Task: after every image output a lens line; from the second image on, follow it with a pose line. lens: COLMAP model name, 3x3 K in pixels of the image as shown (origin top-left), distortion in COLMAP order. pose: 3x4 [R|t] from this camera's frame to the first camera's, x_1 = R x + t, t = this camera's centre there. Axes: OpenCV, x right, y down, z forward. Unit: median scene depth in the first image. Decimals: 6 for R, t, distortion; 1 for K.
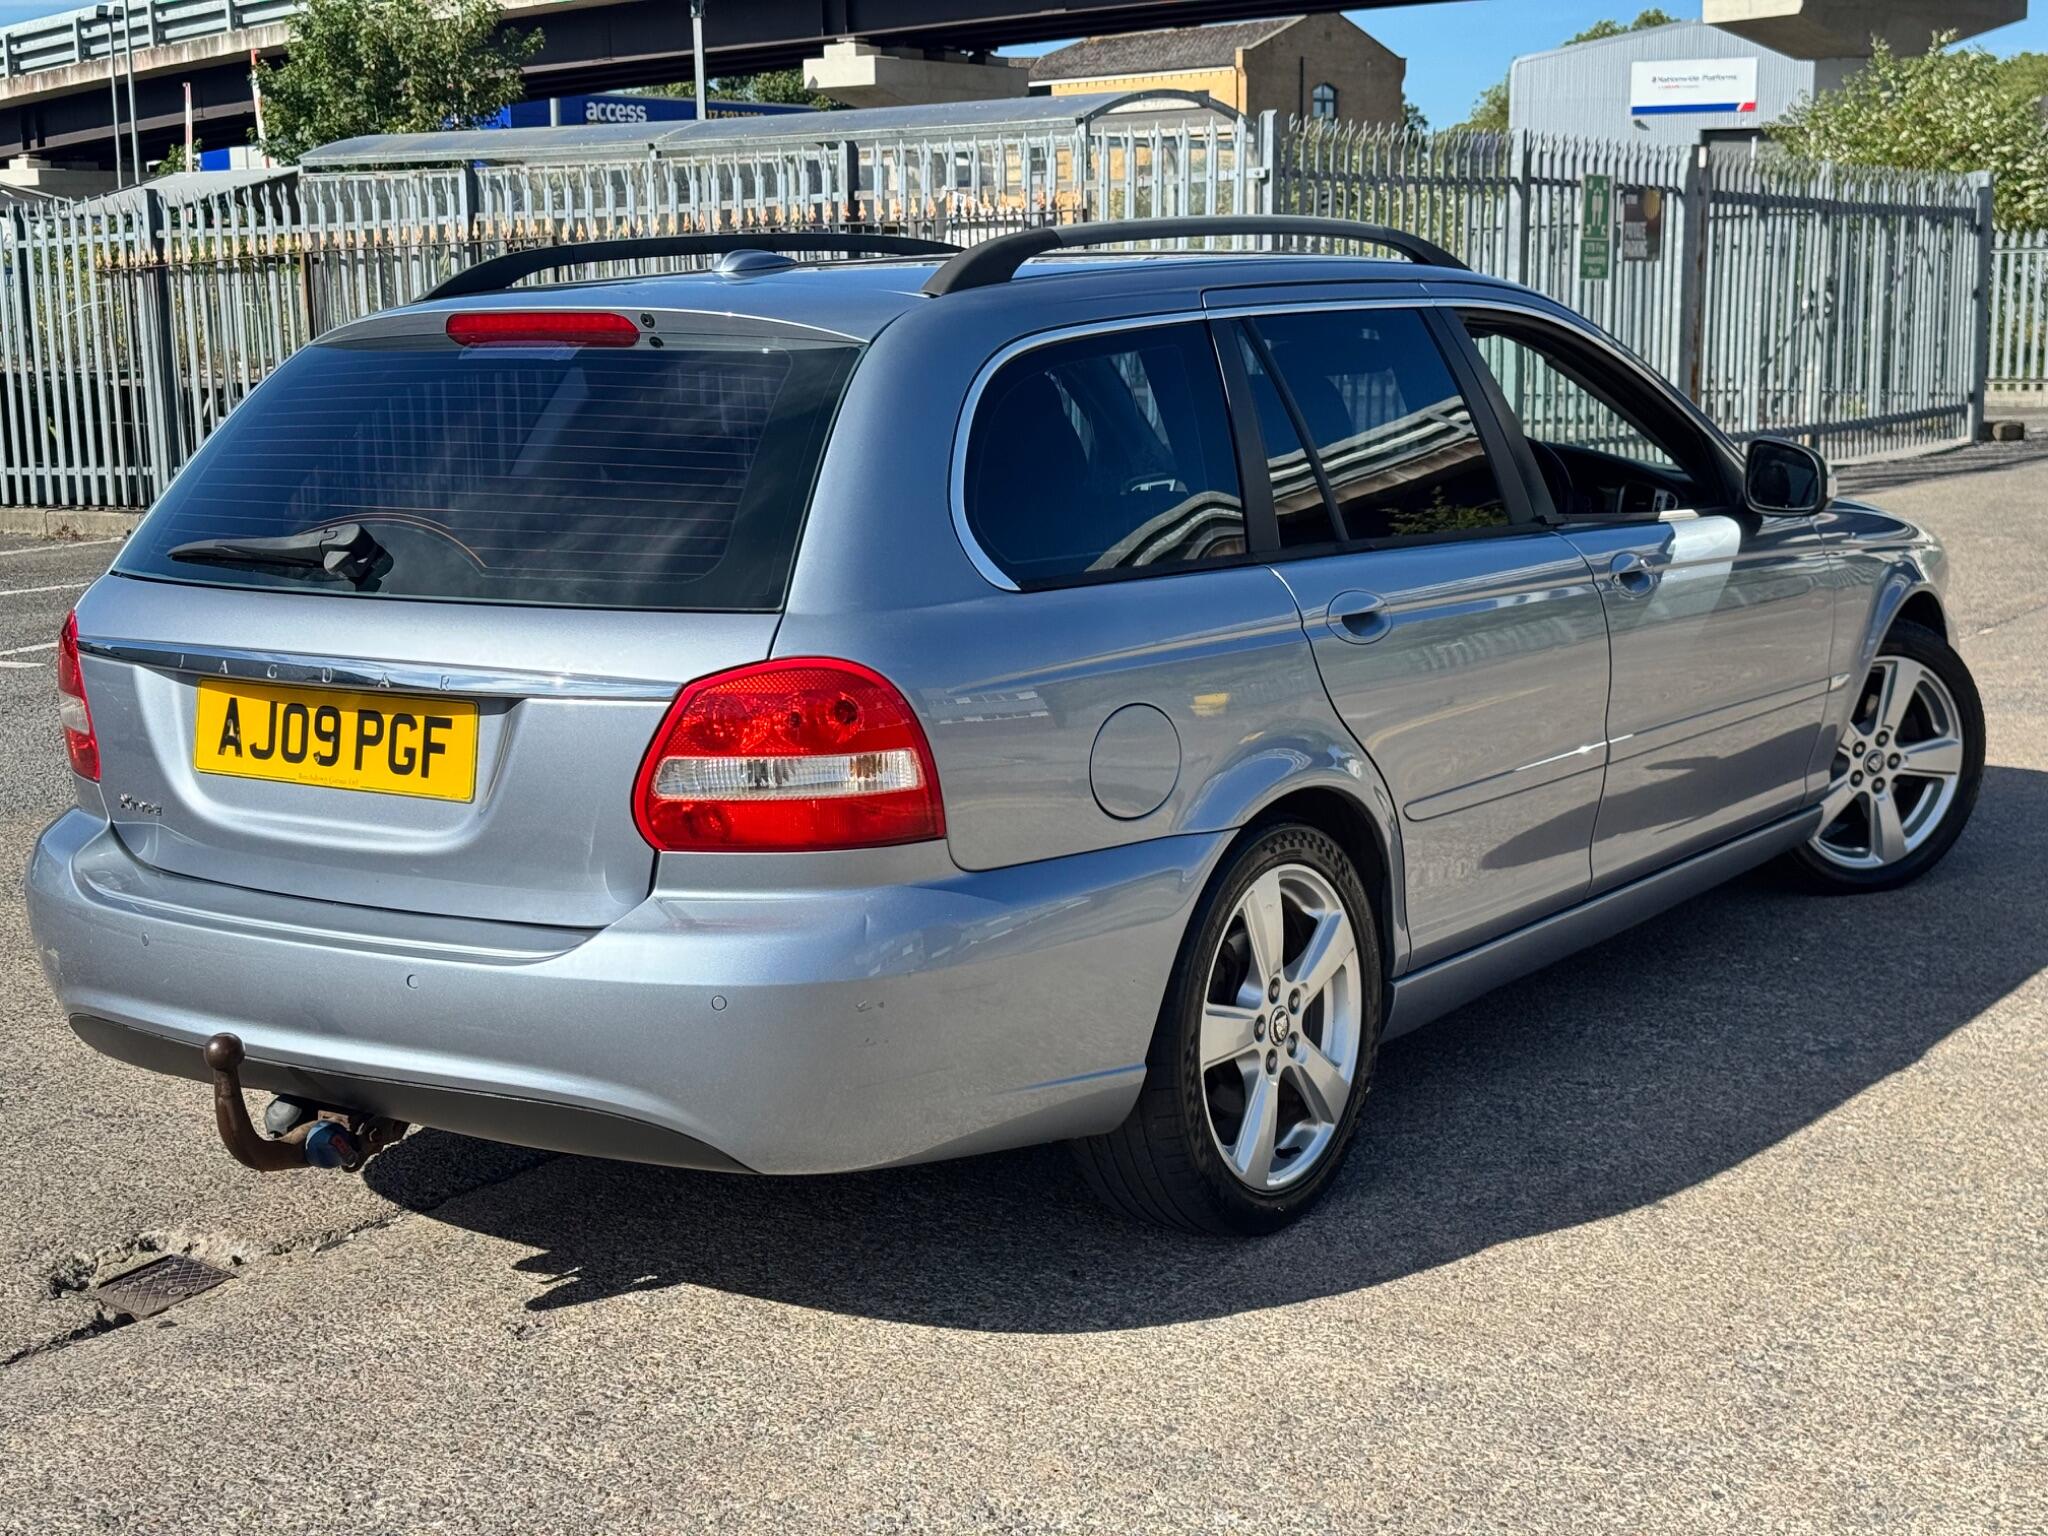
lens RADIAL K [[2798.6, 0, 1066.9], [0, 2798.6, 781.3], [0, 0, 1]] dist [0.204499, -0.473354]
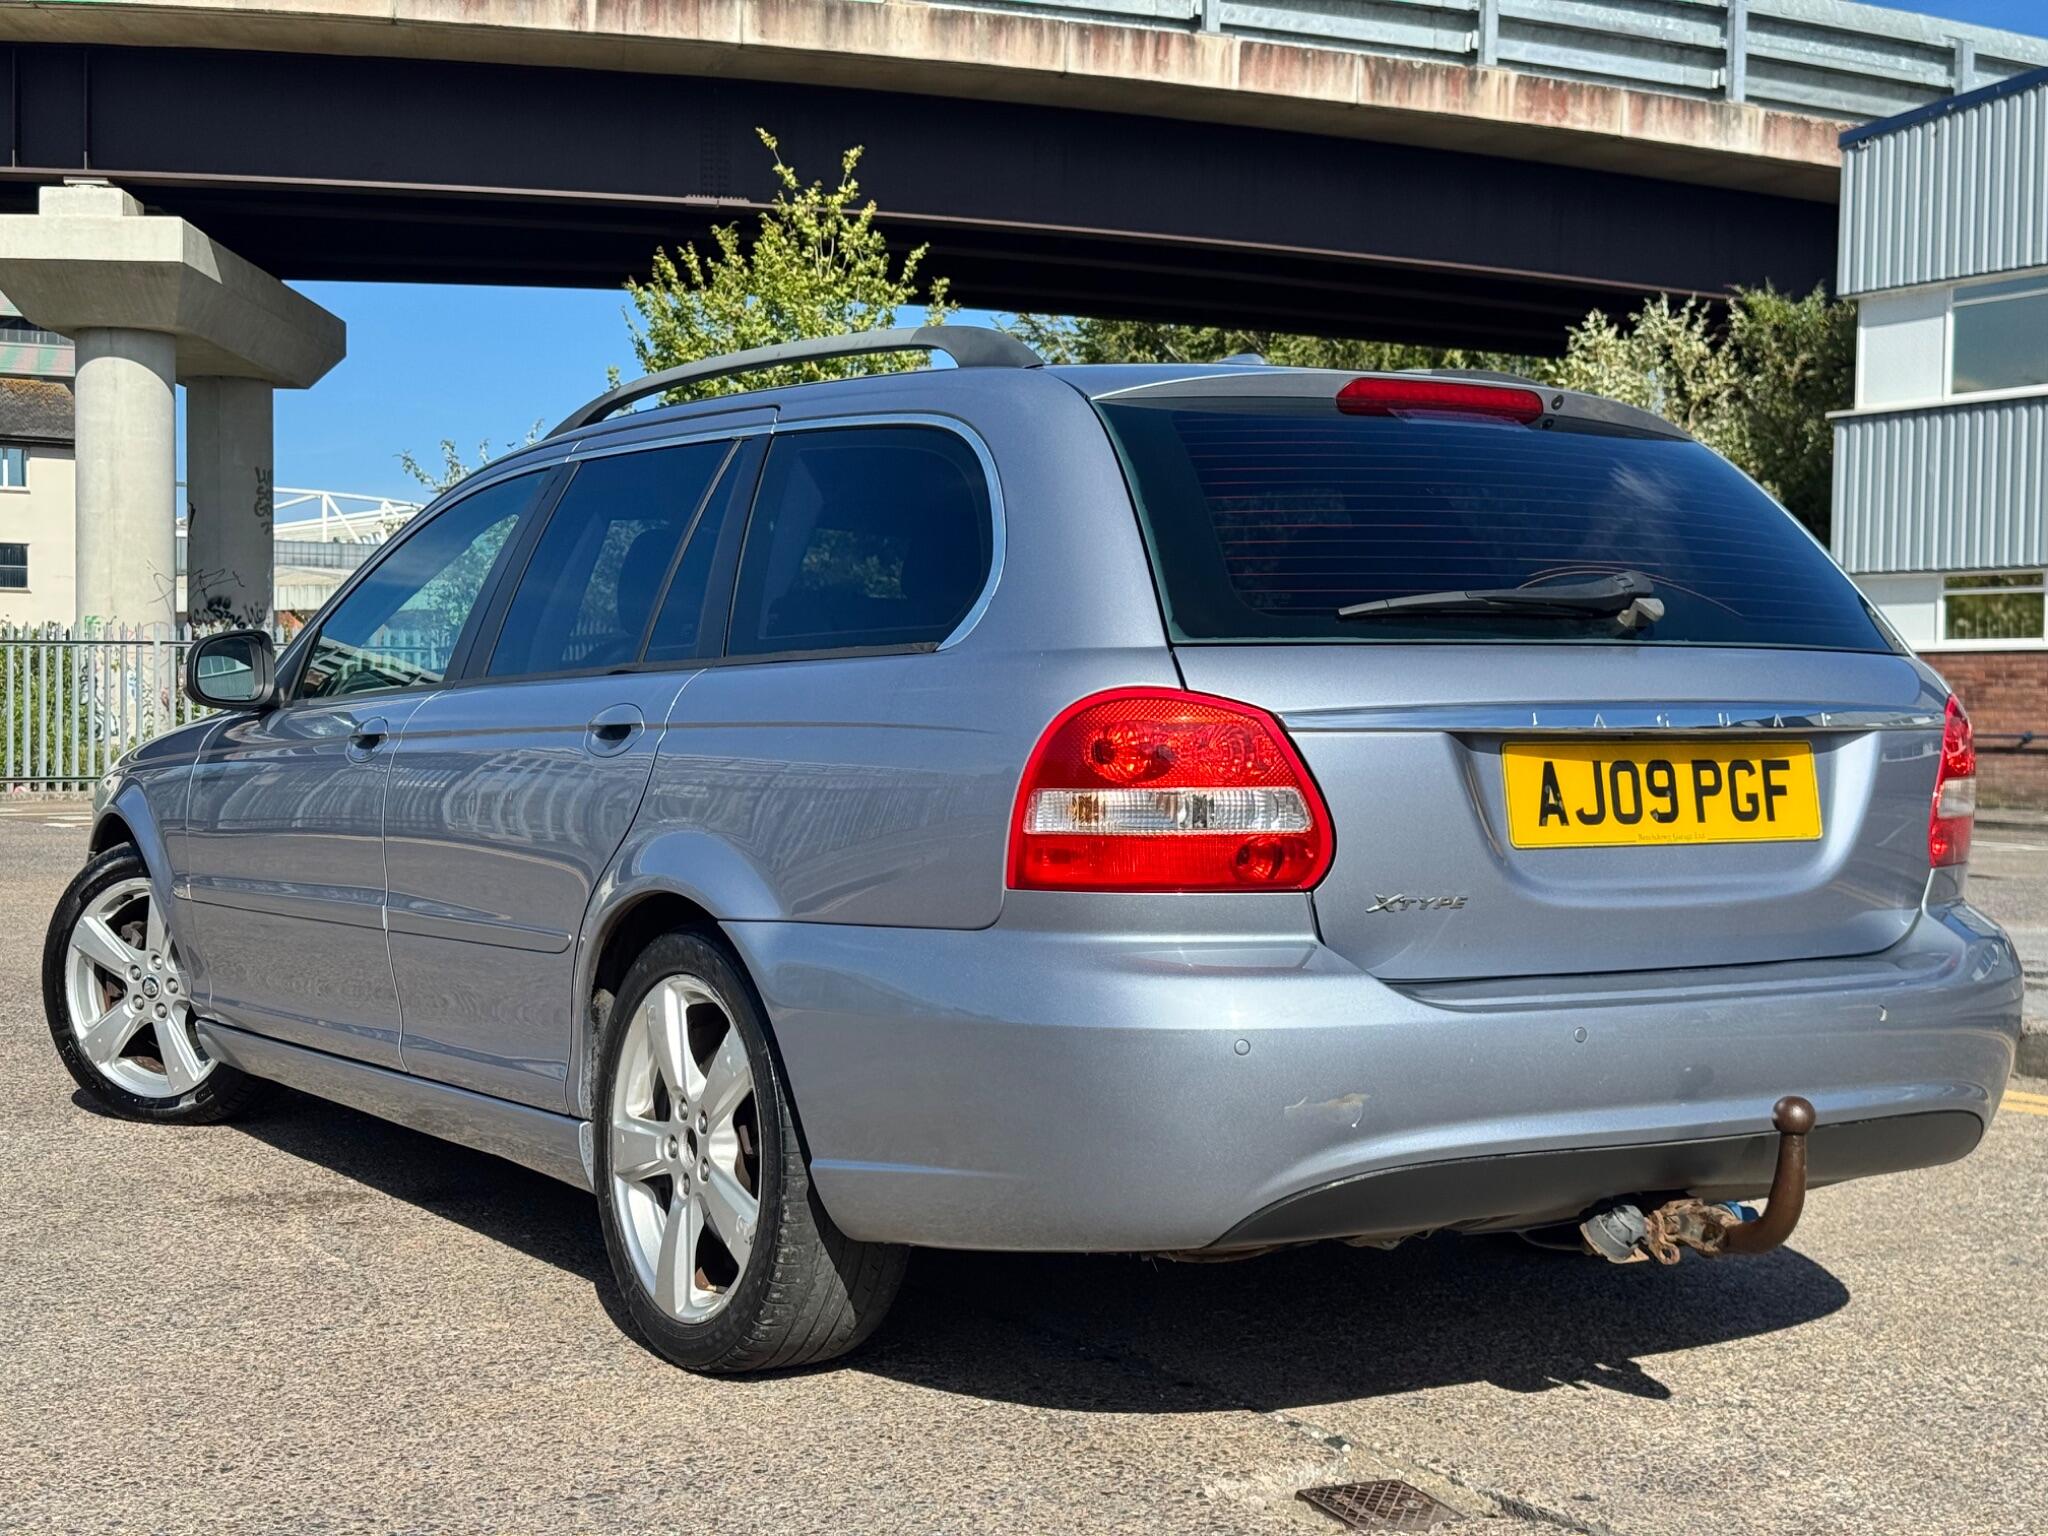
lens RADIAL K [[2847.2, 0, 1014.3], [0, 2847.2, 766.2], [0, 0, 1]] dist [0.208902, -0.467890]
pose [[0.405848, -0.001348, 0.913940, -1.146573], [0.142186, 0.987916, -0.061683, 0.003865], [-0.902813, 0.154984, 0.401135, 0.756091]]
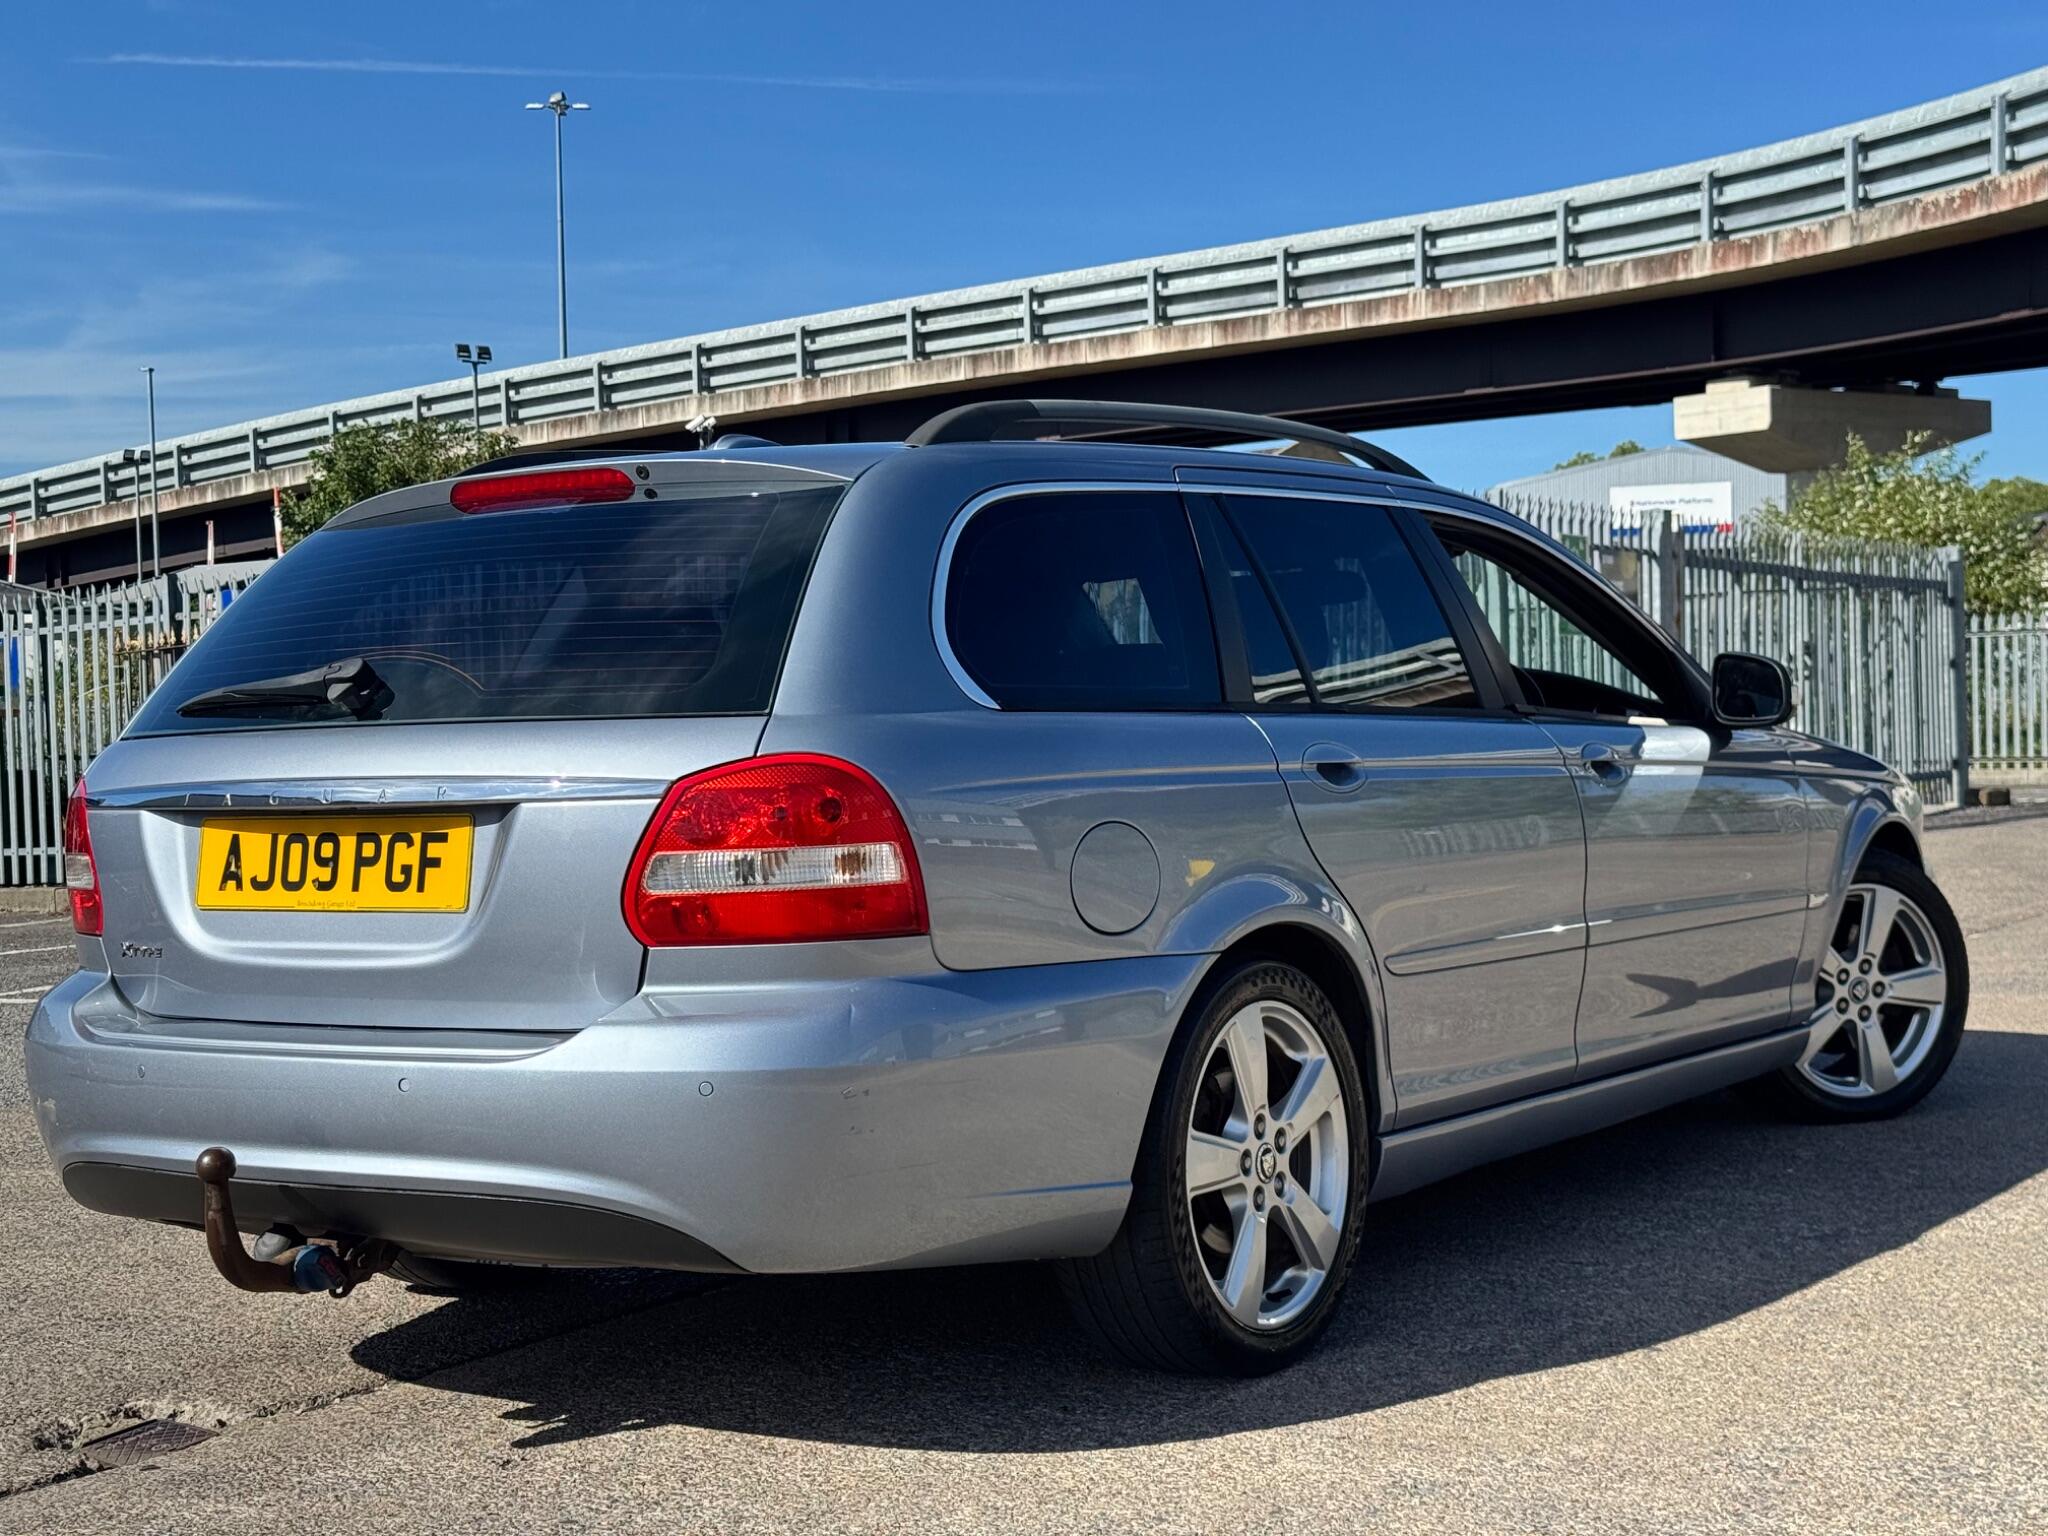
lens RADIAL K [[2798.6, 0, 1066.9], [0, 2798.6, 781.3], [0, 0, 1]] dist [0.204499, -0.473354]
pose [[0.999875, -0.015809, -0.000522, 0.007374], [0.015560, 0.988975, -0.147263, 0.103144], [0.002844, 0.147237, 0.989097, -0.016353]]
